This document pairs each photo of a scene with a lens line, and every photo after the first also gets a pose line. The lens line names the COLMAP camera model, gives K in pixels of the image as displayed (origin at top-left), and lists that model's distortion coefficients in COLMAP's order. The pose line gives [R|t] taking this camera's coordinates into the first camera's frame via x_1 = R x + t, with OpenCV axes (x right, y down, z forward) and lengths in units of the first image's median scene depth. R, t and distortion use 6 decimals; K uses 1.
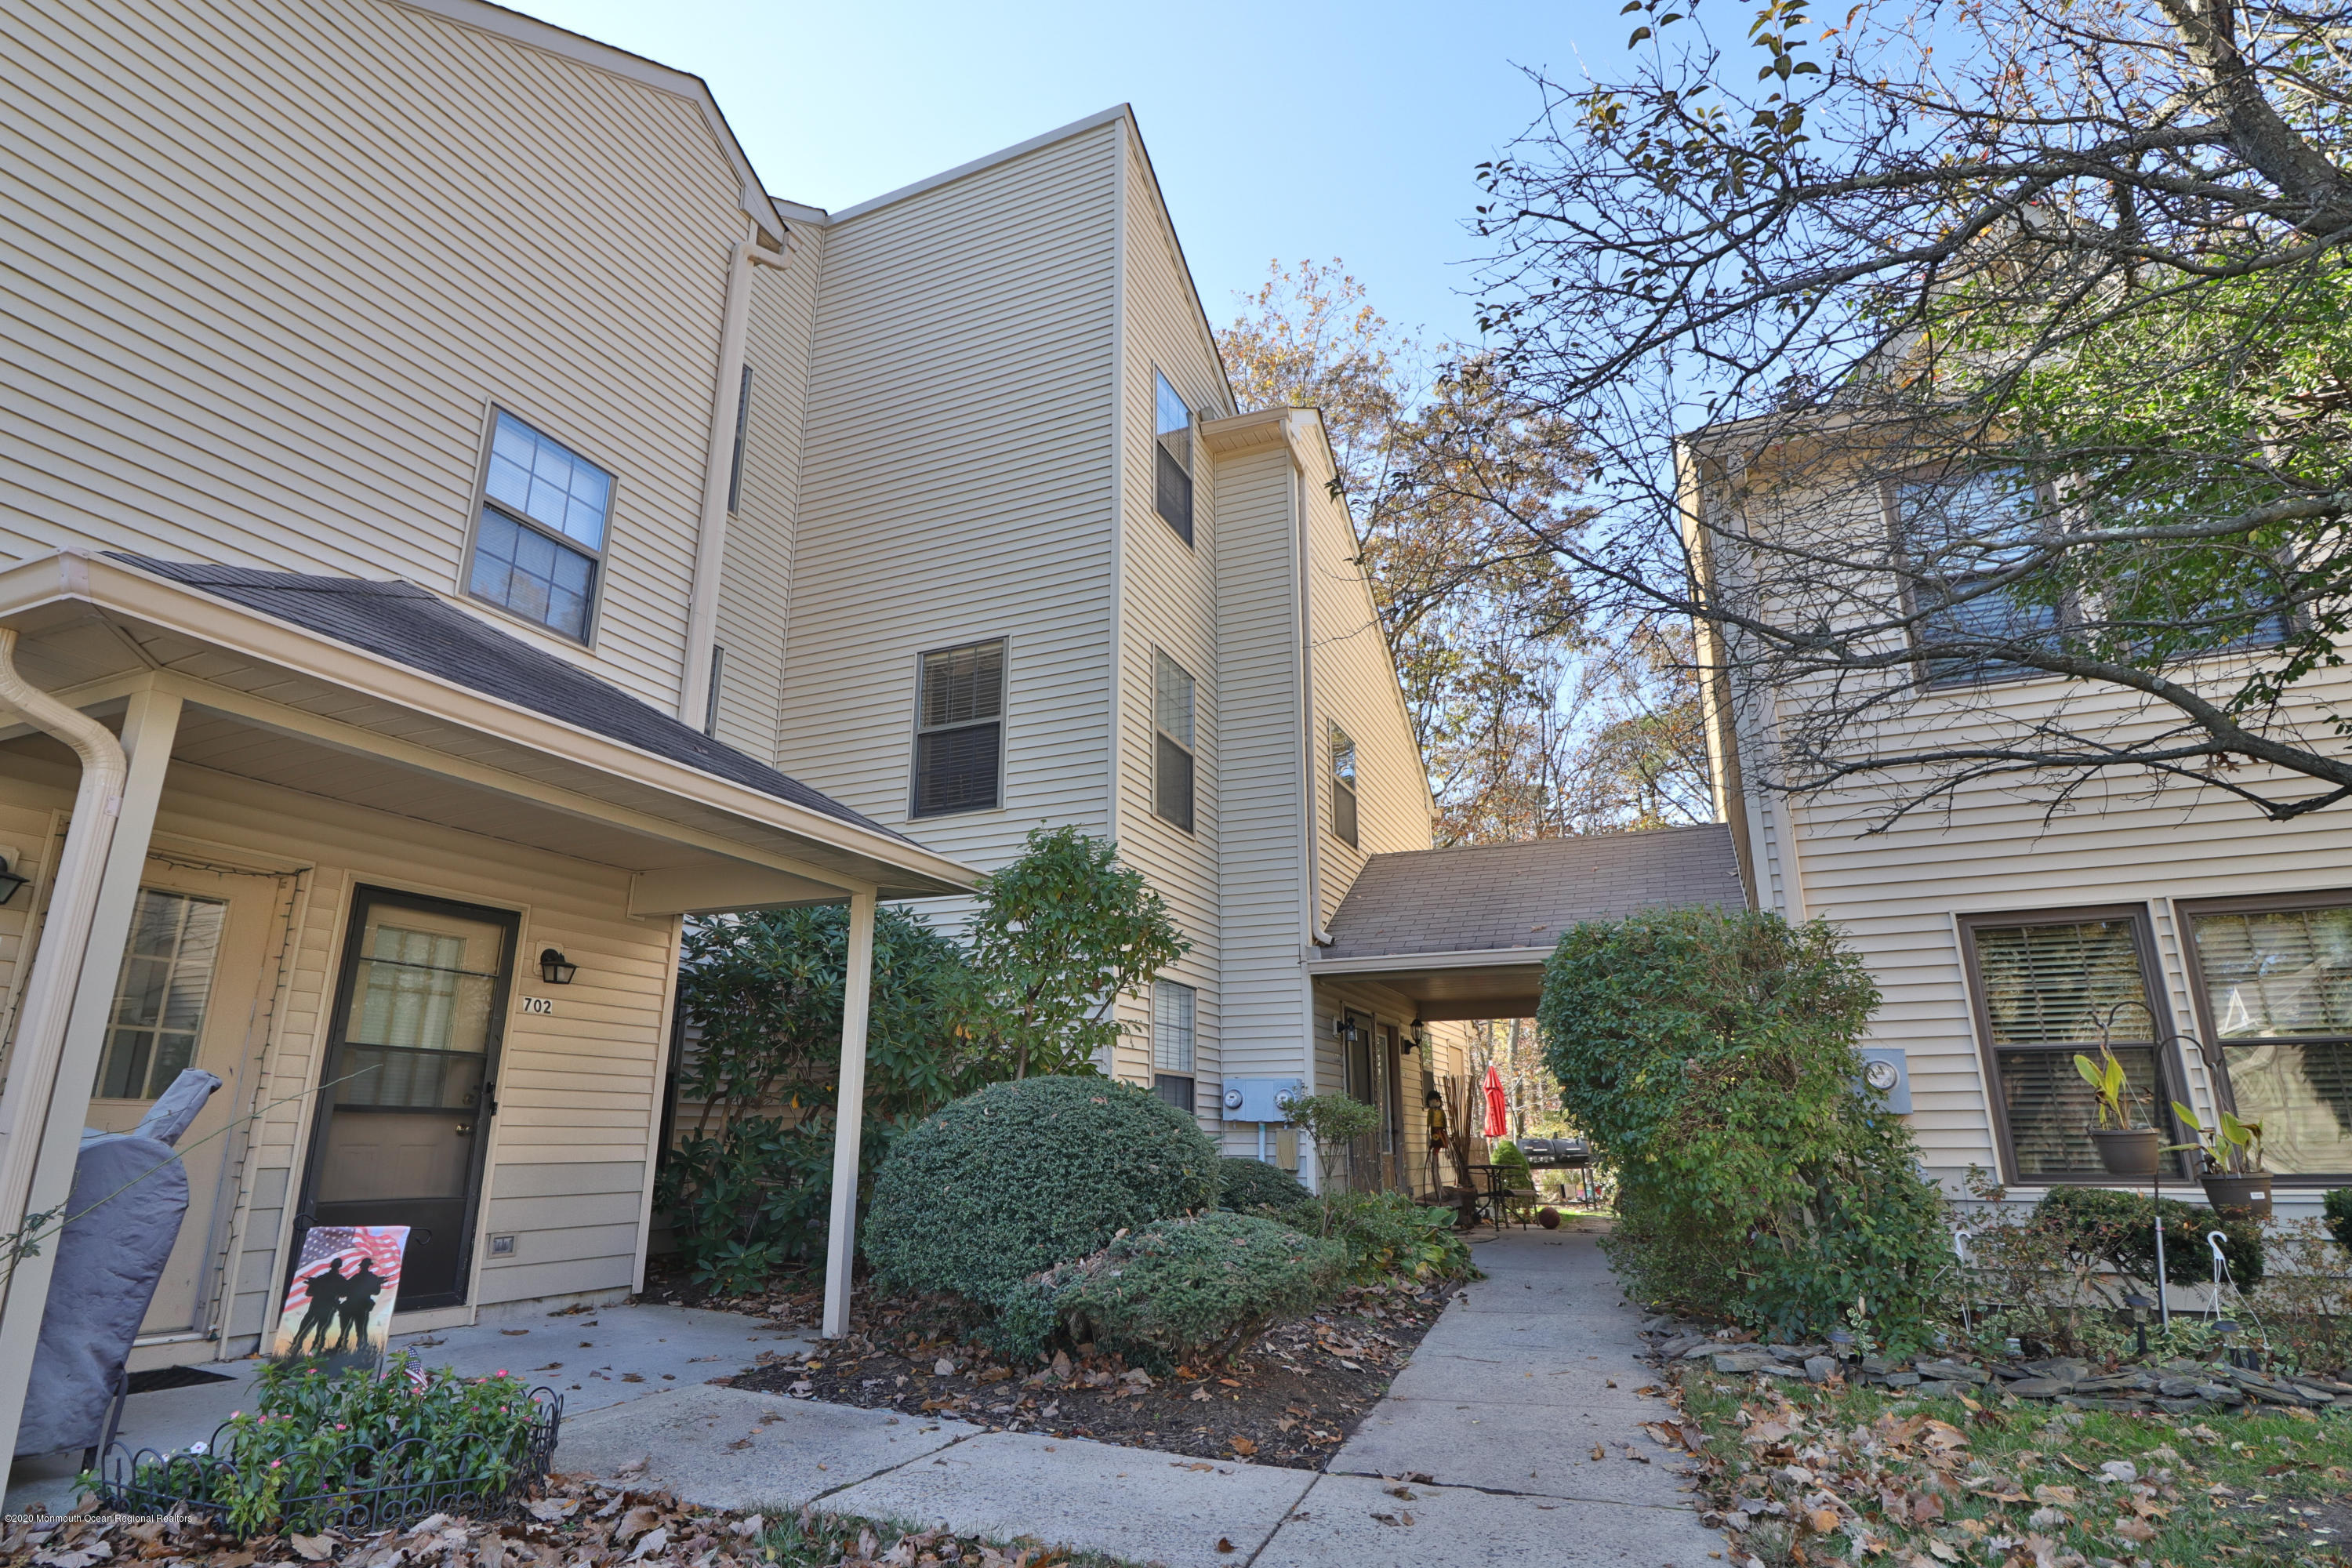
lens RADIAL K [[1264.9, 0, 1177.0], [0, 1264.9, 780.9], [0, 0, 1]] dist [-0.001686, -0.012178]
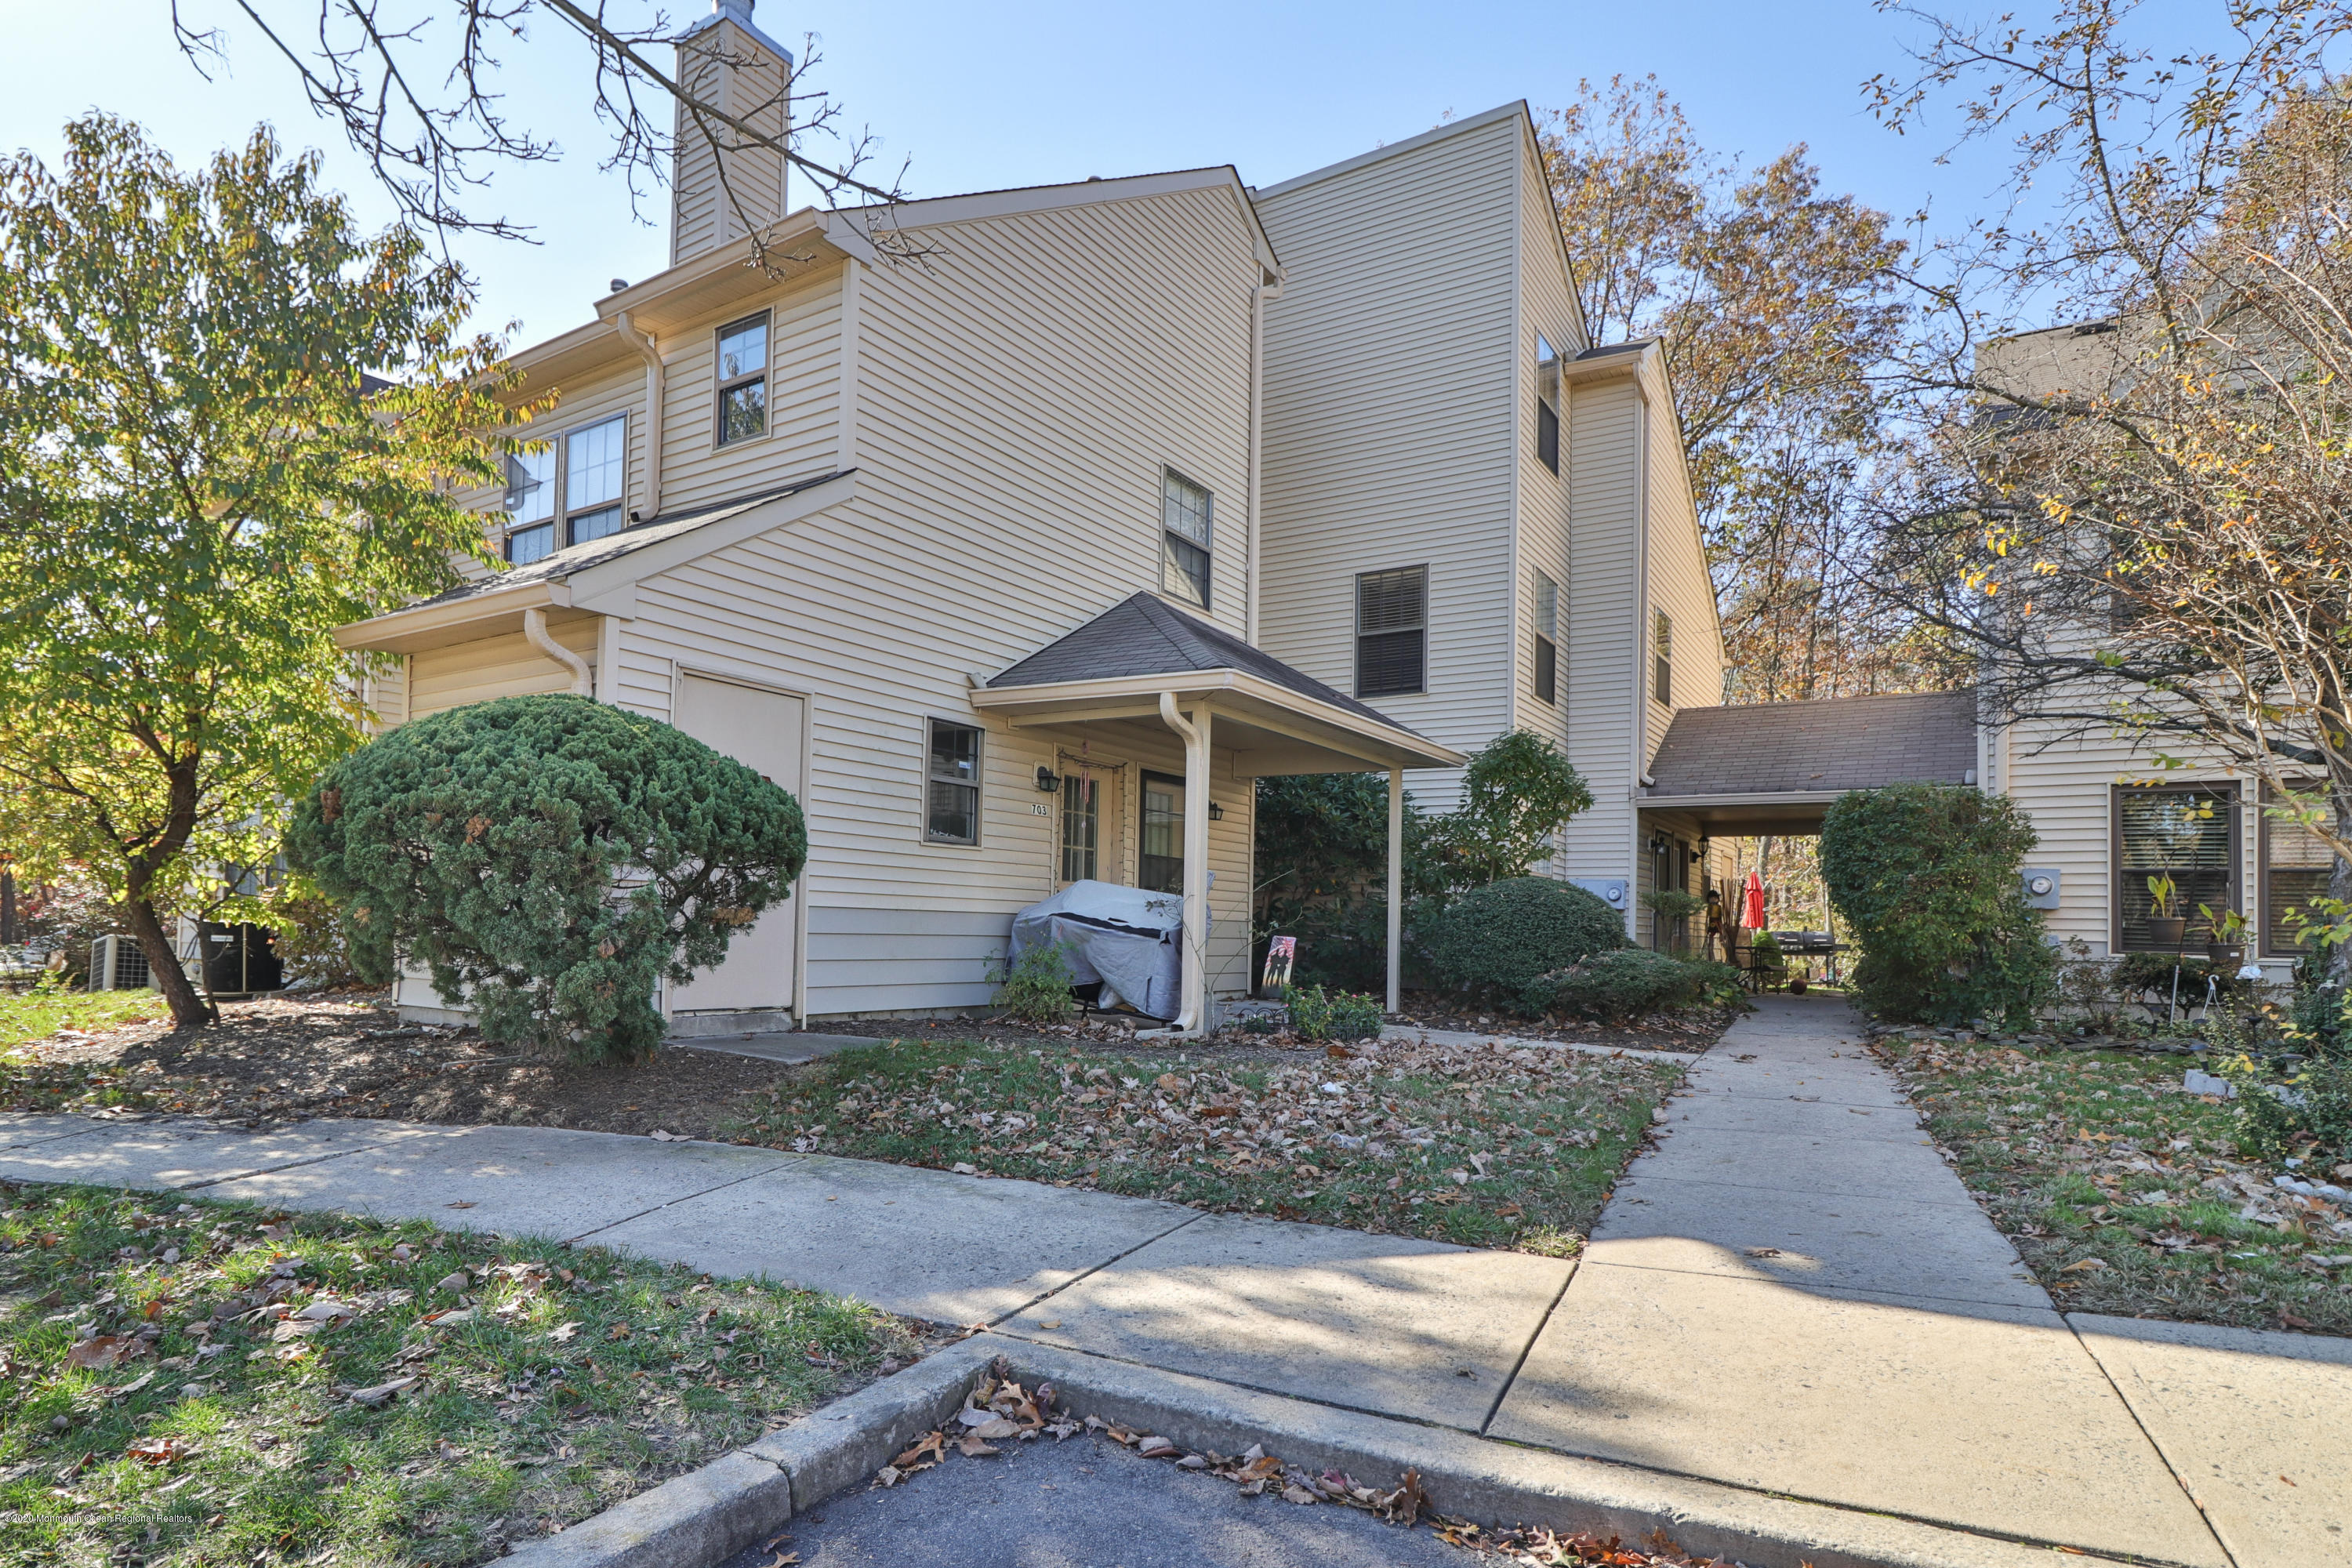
lens RADIAL K [[1264.9, 0, 1196.3], [0, 1264.9, 907.3], [0, 0, 1]] dist [-0.001686, -0.012178]
pose [[0.986963, 0.019968, -0.159706, -0.147874], [0.021265, 0.967397, 0.252370, -0.100747], [0.159538, -0.252476, 0.954360, -0.427505]]
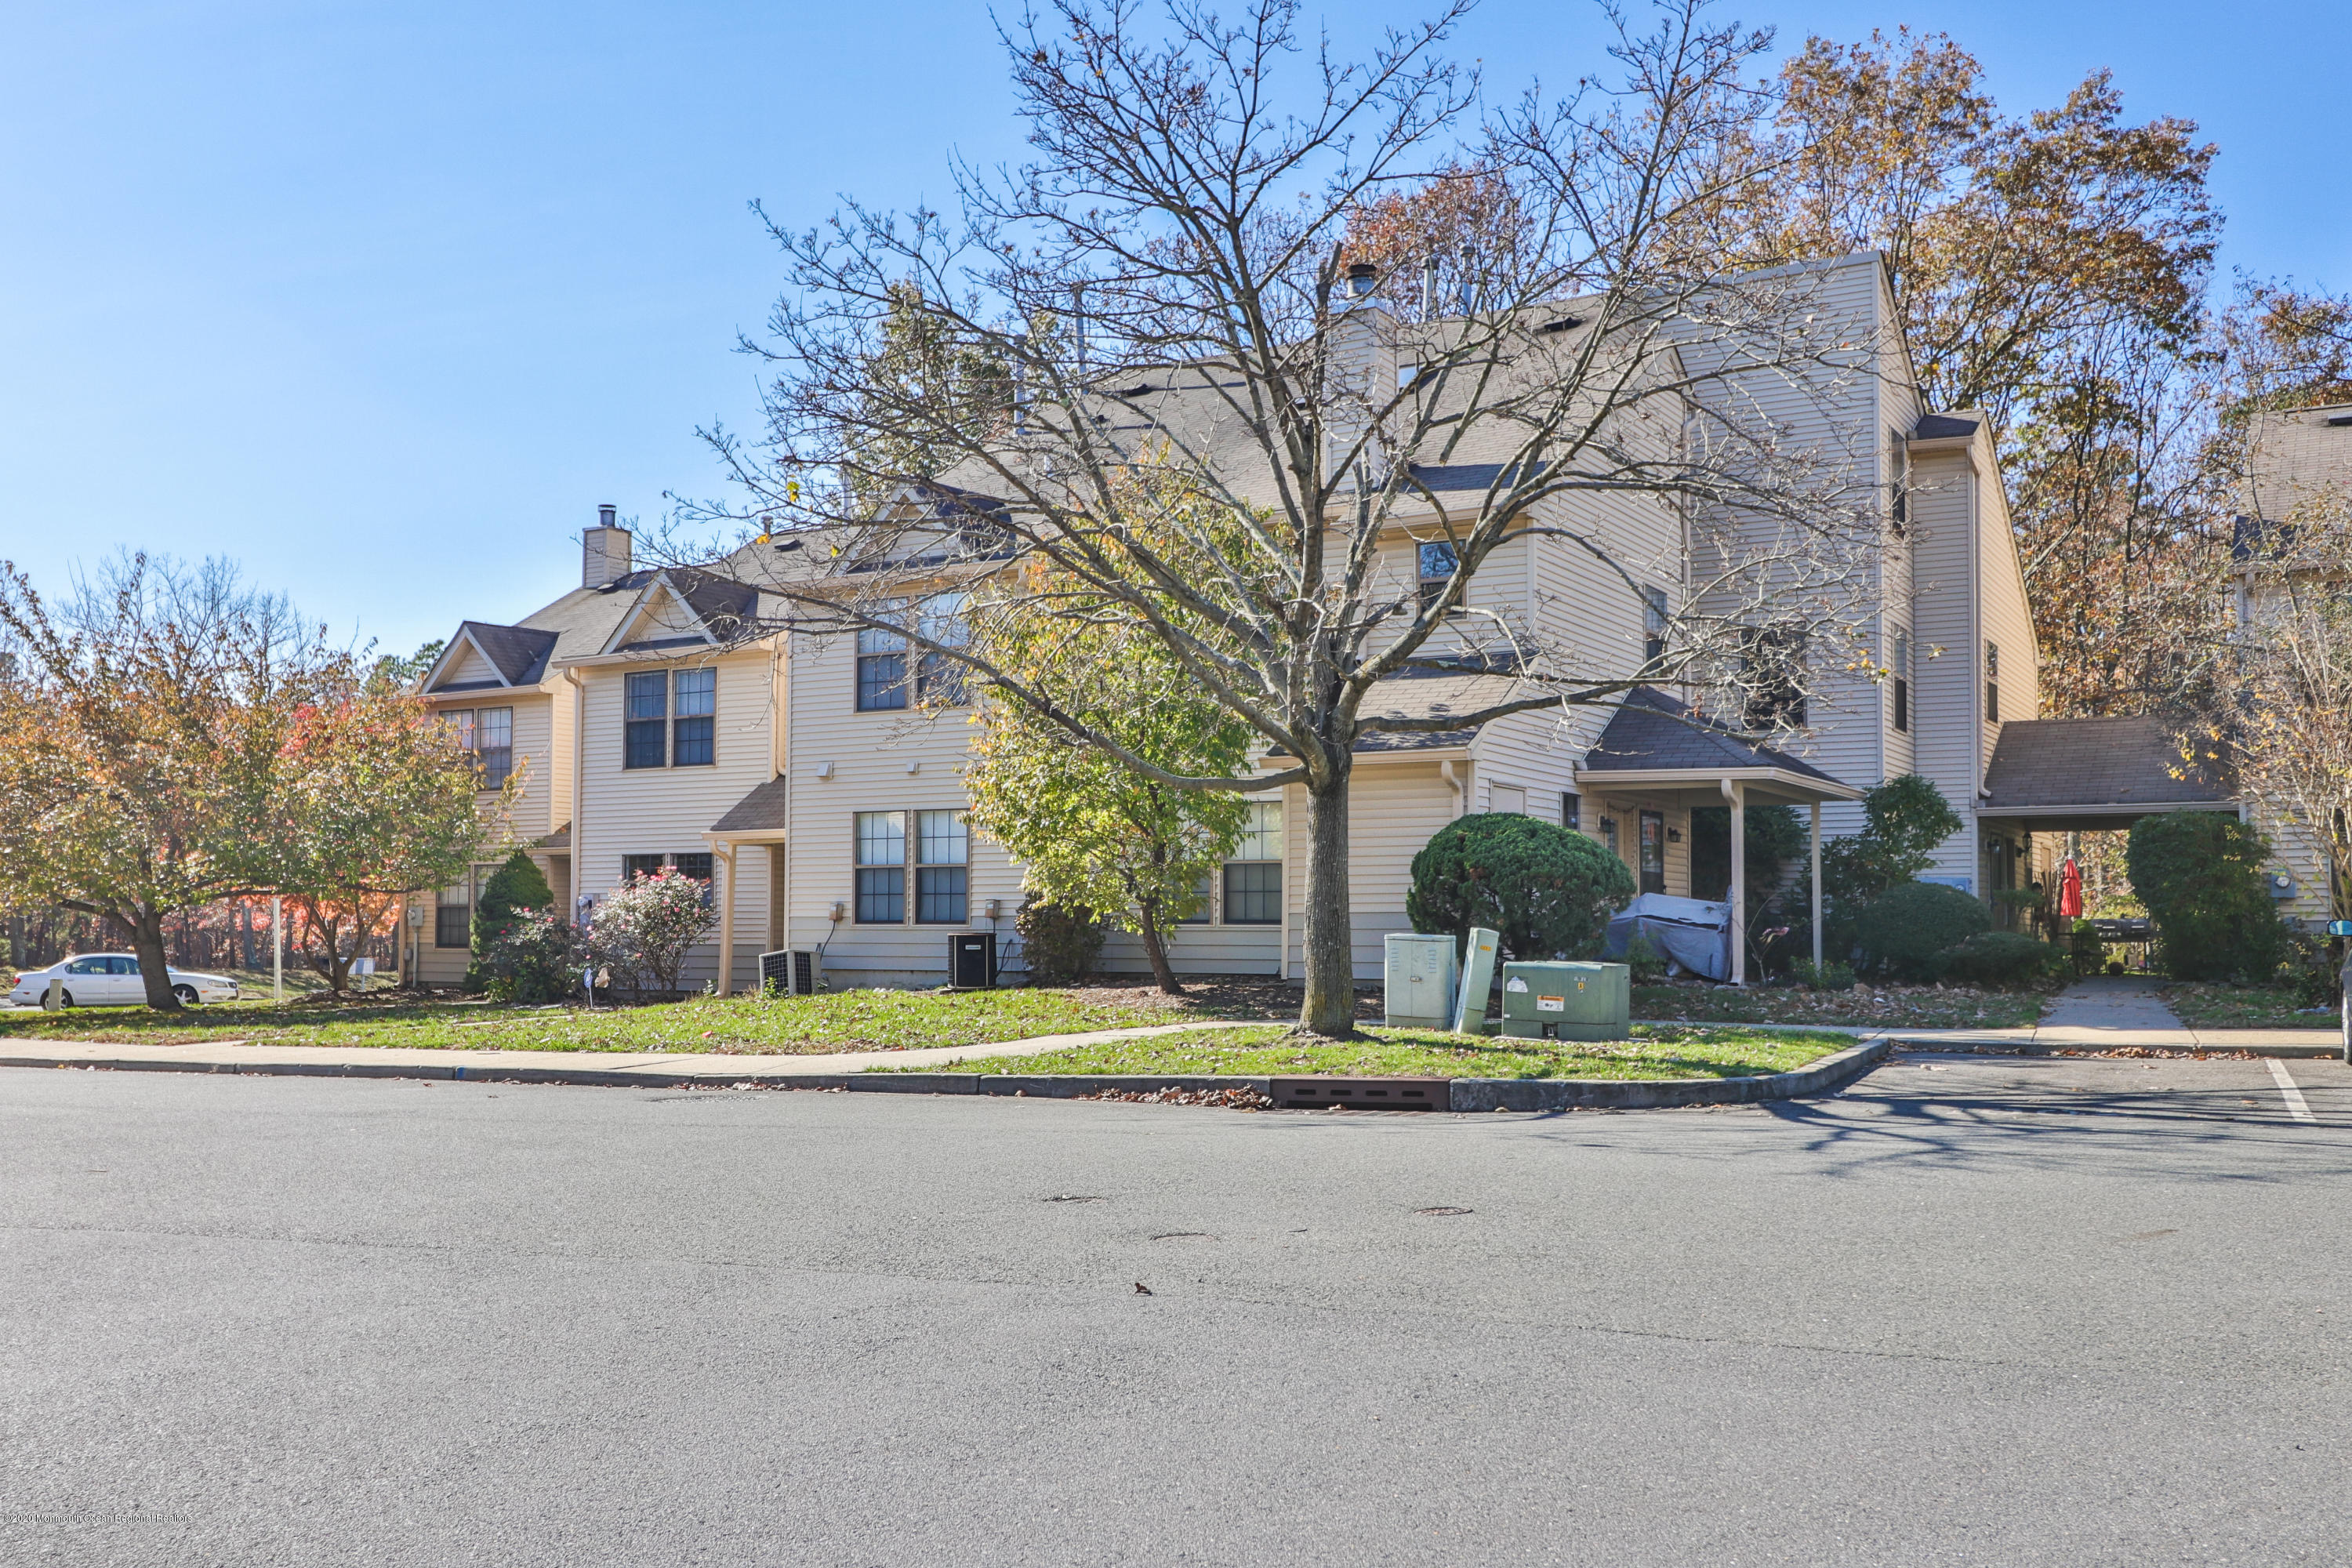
lens RADIAL K [[1939.0, 0, 1252.3], [0, 1939.0, 889.8], [0, 0, 1]] dist [0.004040, -0.005646]
pose [[0.990625, -0.001639, -0.136598, -0.487004], [0.035595, 0.968483, 0.246521, -0.412276], [0.131889, -0.249072, 0.959463, -1.580142]]
